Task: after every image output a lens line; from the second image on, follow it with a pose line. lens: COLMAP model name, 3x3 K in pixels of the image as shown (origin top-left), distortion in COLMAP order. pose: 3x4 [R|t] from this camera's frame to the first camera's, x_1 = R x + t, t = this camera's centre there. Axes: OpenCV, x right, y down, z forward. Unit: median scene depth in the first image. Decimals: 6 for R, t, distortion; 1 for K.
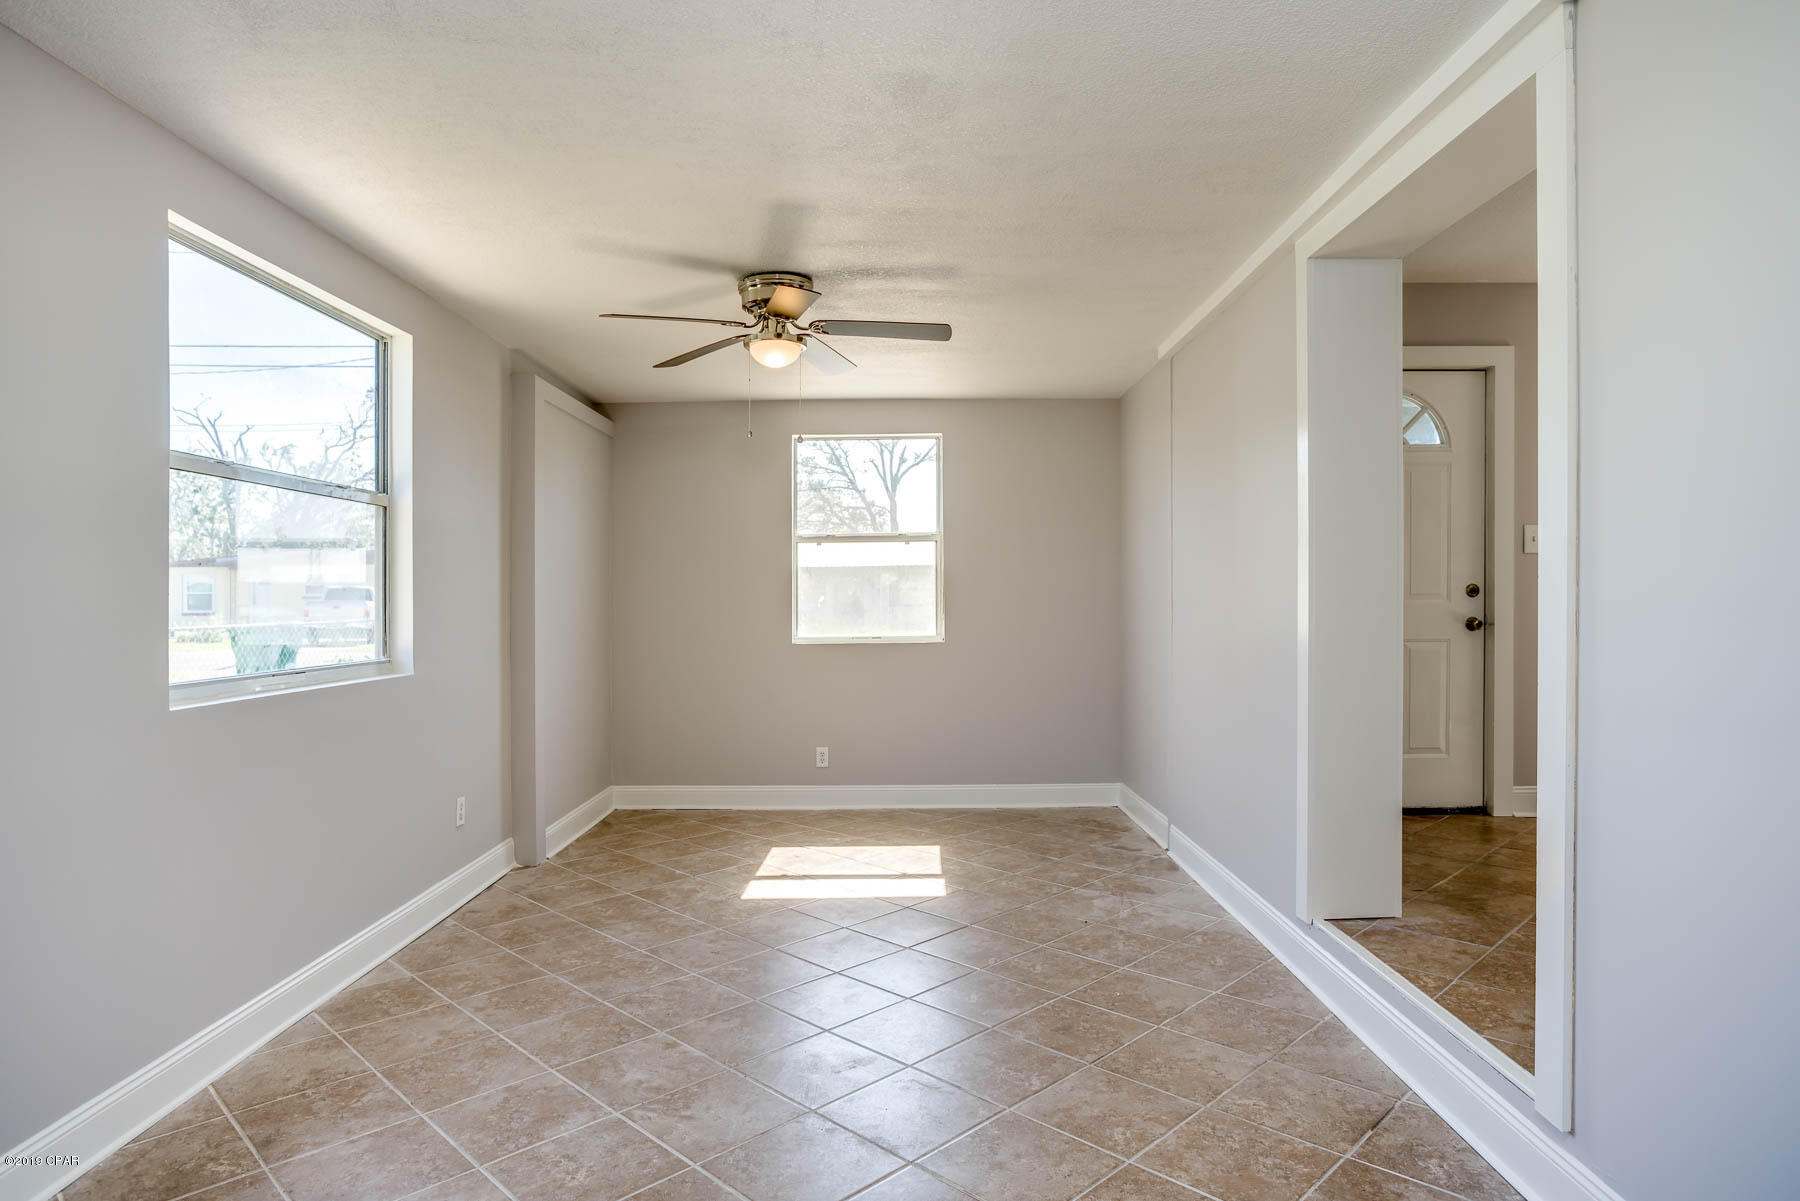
lens RADIAL K [[1067.8, 0, 900.0], [0, 1067.8, 600.5], [0, 0, 1]] dist [-0.000149, -0.000040]
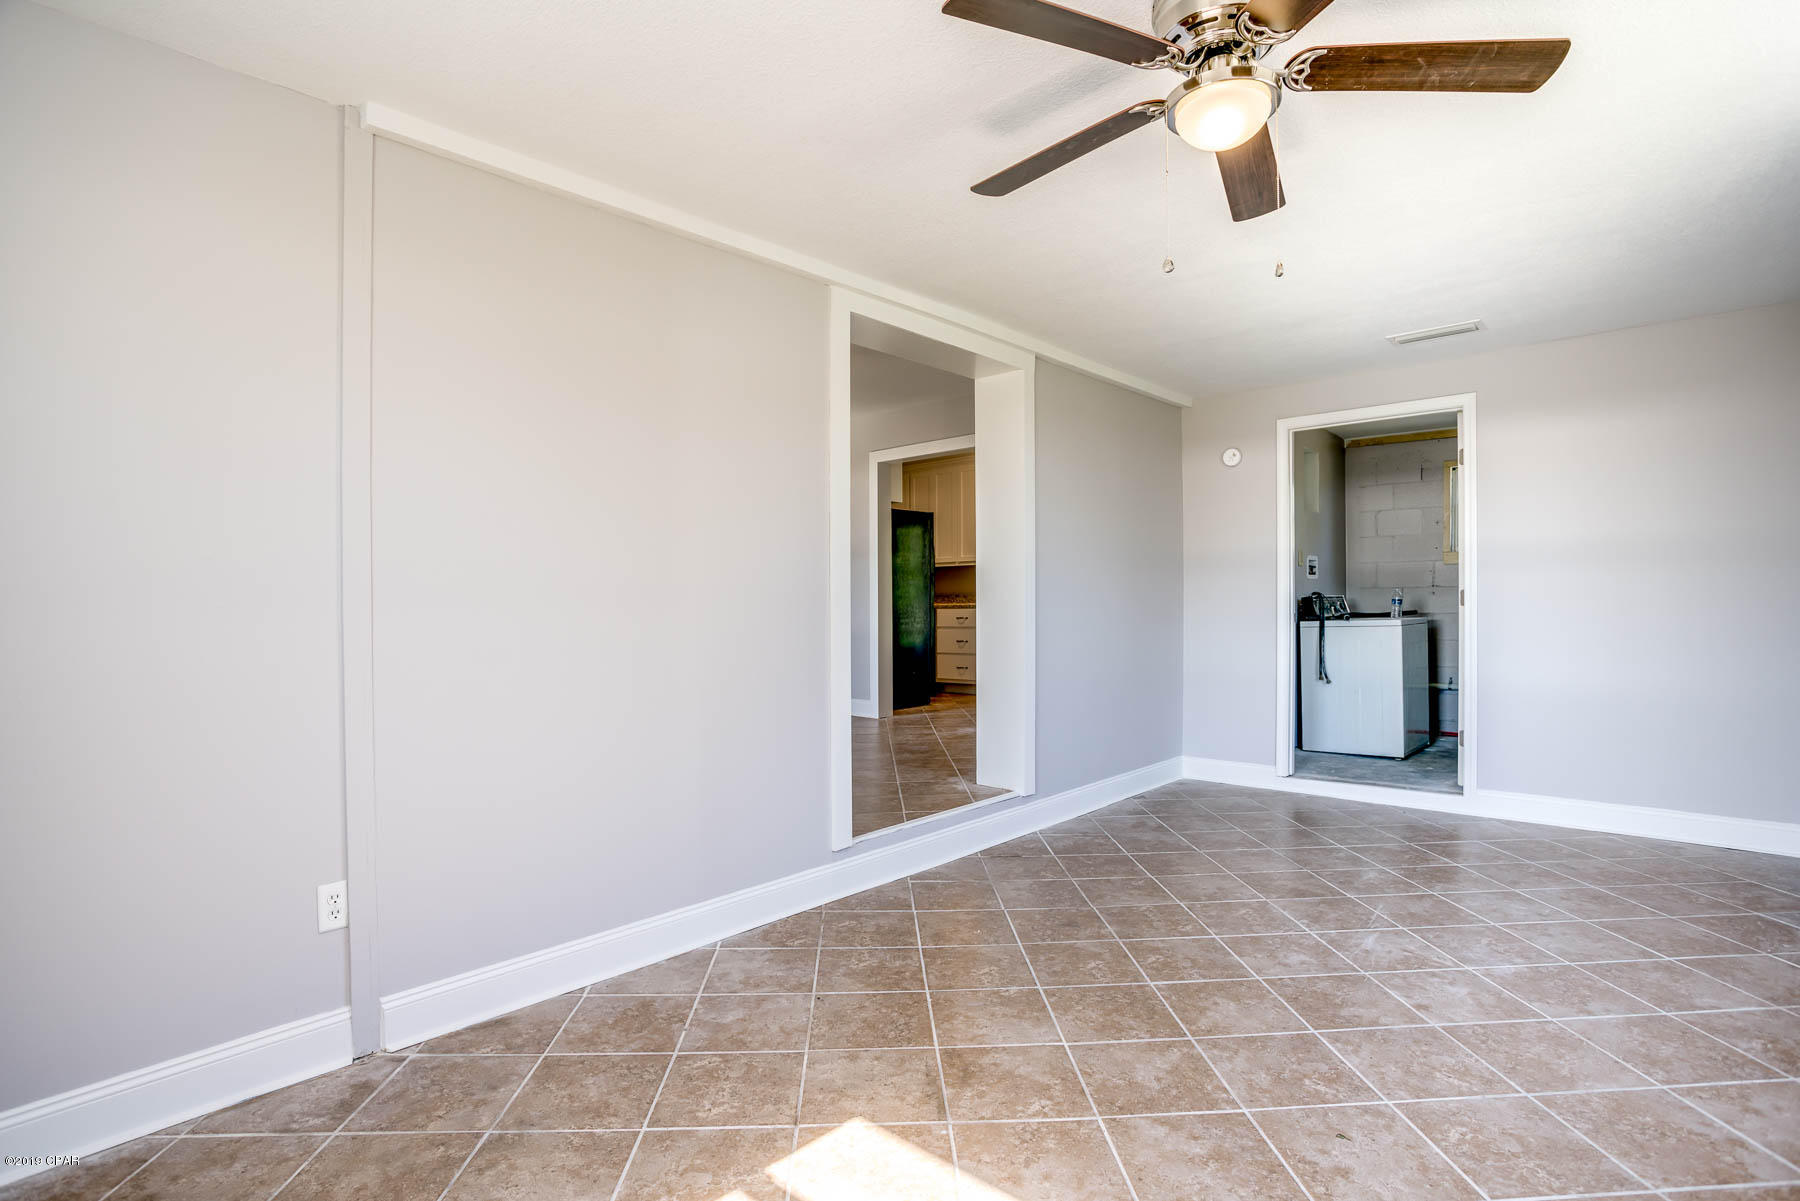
lens RADIAL K [[891.6, 0, 894.2], [0, 891.6, 604.6], [0, 0, 1]] dist [-0.022022, 0.000405]
pose [[-0.741822, 0.024485, 0.670149, -0.404497], [0.023674, 0.999666, -0.010319, 0.033846], [-0.670178, 0.008210, -0.742155, 1.917247]]
